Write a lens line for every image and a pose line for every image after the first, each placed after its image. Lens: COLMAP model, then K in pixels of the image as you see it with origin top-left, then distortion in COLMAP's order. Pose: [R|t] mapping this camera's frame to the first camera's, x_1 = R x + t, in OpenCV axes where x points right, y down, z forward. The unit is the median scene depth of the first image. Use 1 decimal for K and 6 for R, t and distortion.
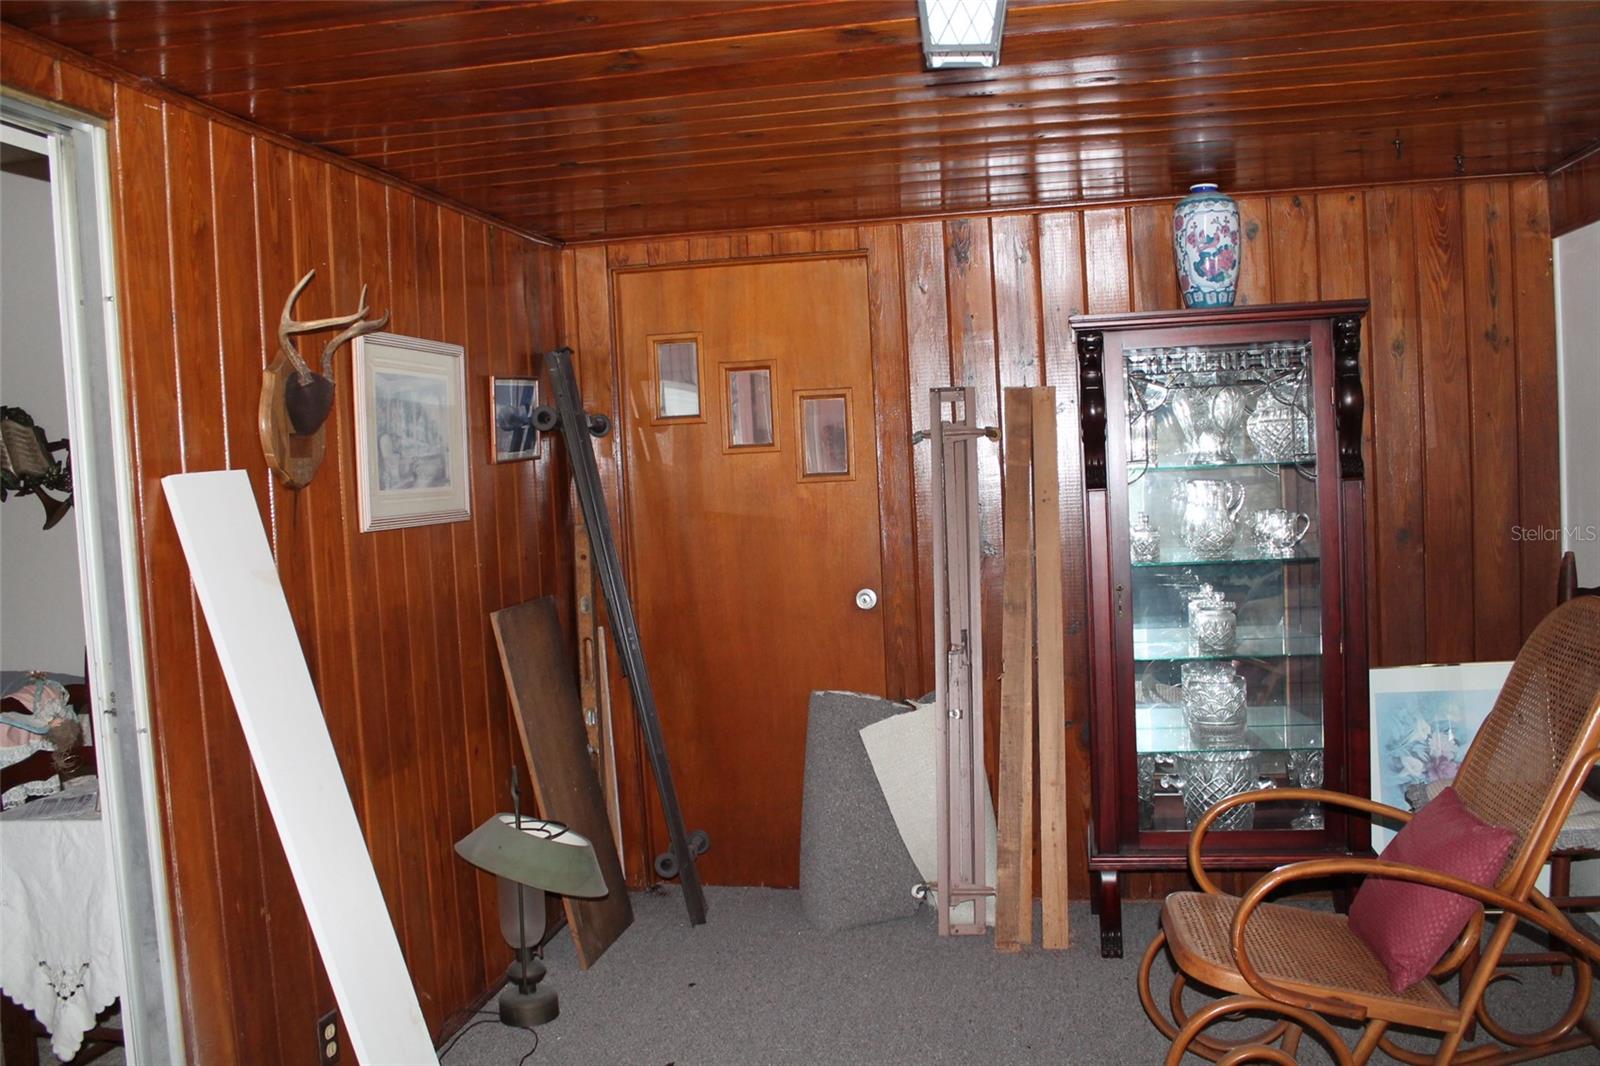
lens RADIAL K [[1342.2, 0, 800.4], [0, 1342.2, 534.9], [0, 0, 1]] dist [-0.155054, 0.118285]
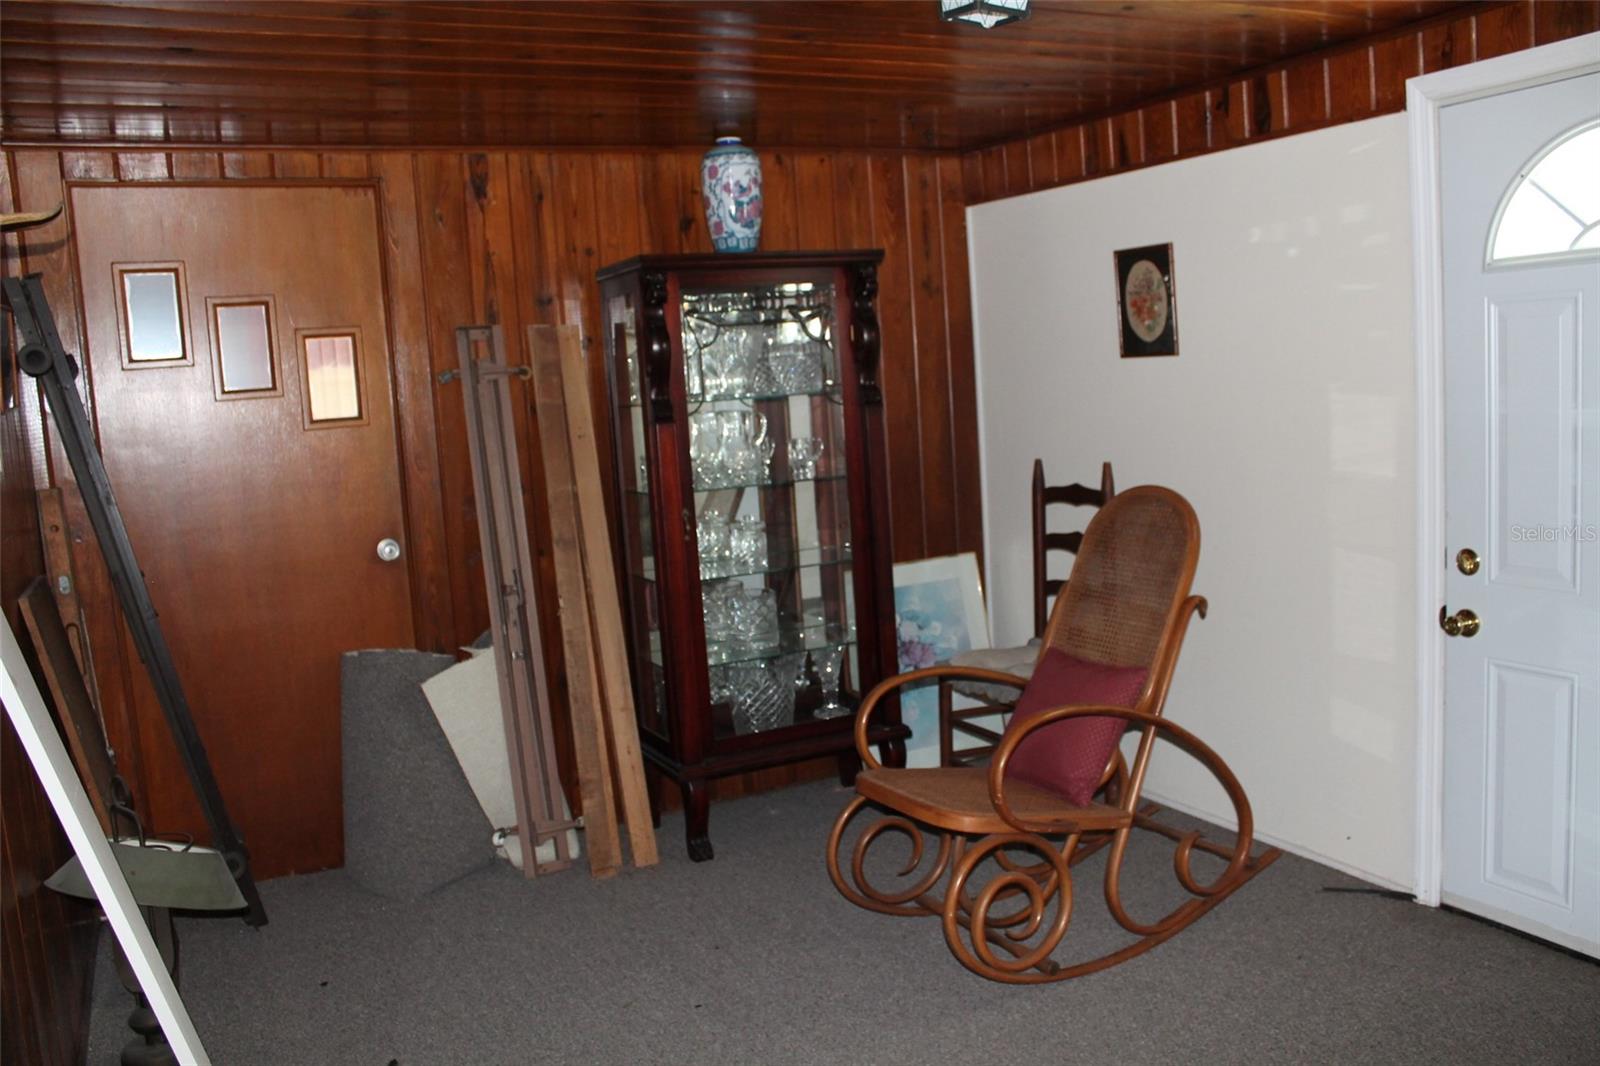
lens RADIAL K [[1342.2, 0, 801.5], [0, 1342.2, 530.6], [0, 0, 1]] dist [-0.155054, 0.118285]
pose [[0.794083, -0.073982, 0.603290, -0.315926], [0.055833, 0.997247, 0.048802, 0.005687], [-0.605239, -0.005070, 0.796028, 0.088951]]
